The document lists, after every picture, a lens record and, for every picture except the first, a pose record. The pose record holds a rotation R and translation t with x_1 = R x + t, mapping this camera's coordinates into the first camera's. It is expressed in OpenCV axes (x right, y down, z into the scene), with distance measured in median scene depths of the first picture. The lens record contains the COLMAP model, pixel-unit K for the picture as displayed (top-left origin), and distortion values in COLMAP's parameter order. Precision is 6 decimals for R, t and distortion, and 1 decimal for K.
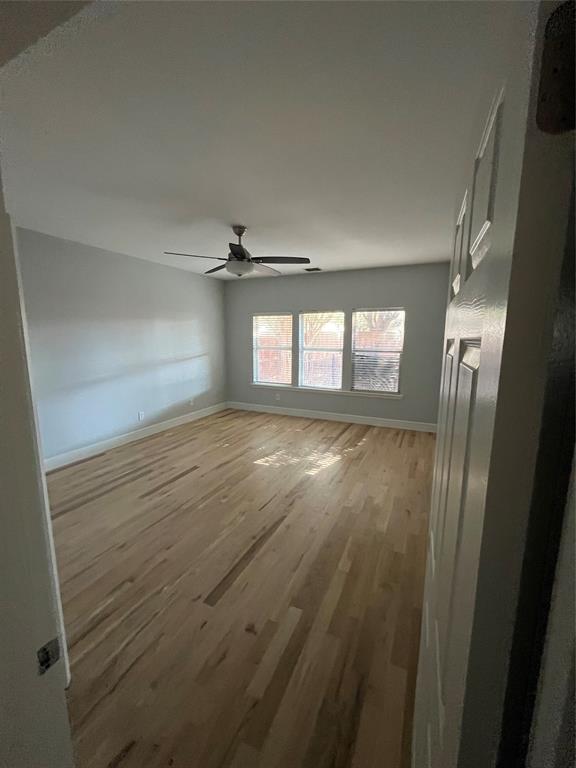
lens RADIAL K [[311.8, 0, 288.6], [0, 311.8, 382.4], [0, 0, 1]] dist [0.000187, -0.000117]
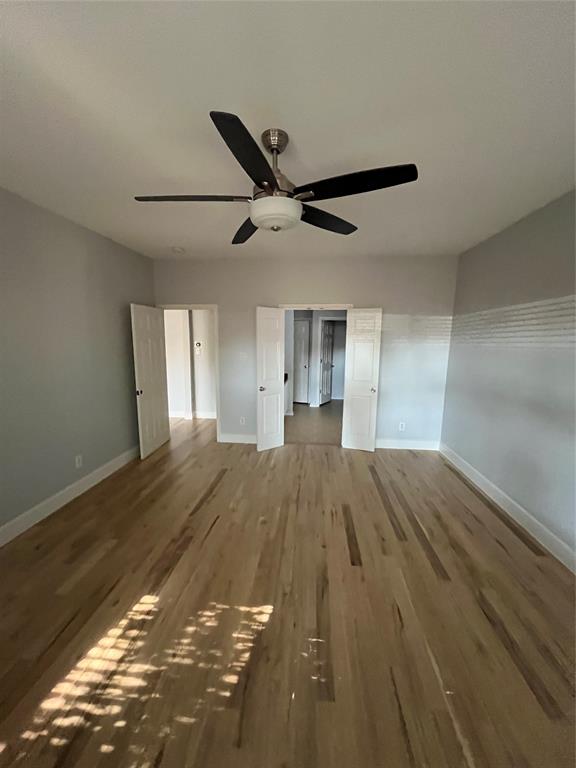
lens RADIAL K [[311.8, 0, 286.9], [0, 311.8, 384.0], [0, 0, 1]] dist [0.000187, -0.000117]
pose [[-0.939455, 0.038529, -0.340501, 0.017484], [-0.065383, 0.955250, 0.288484, -0.215044], [0.336378, 0.293280, -0.894895, 1.368632]]
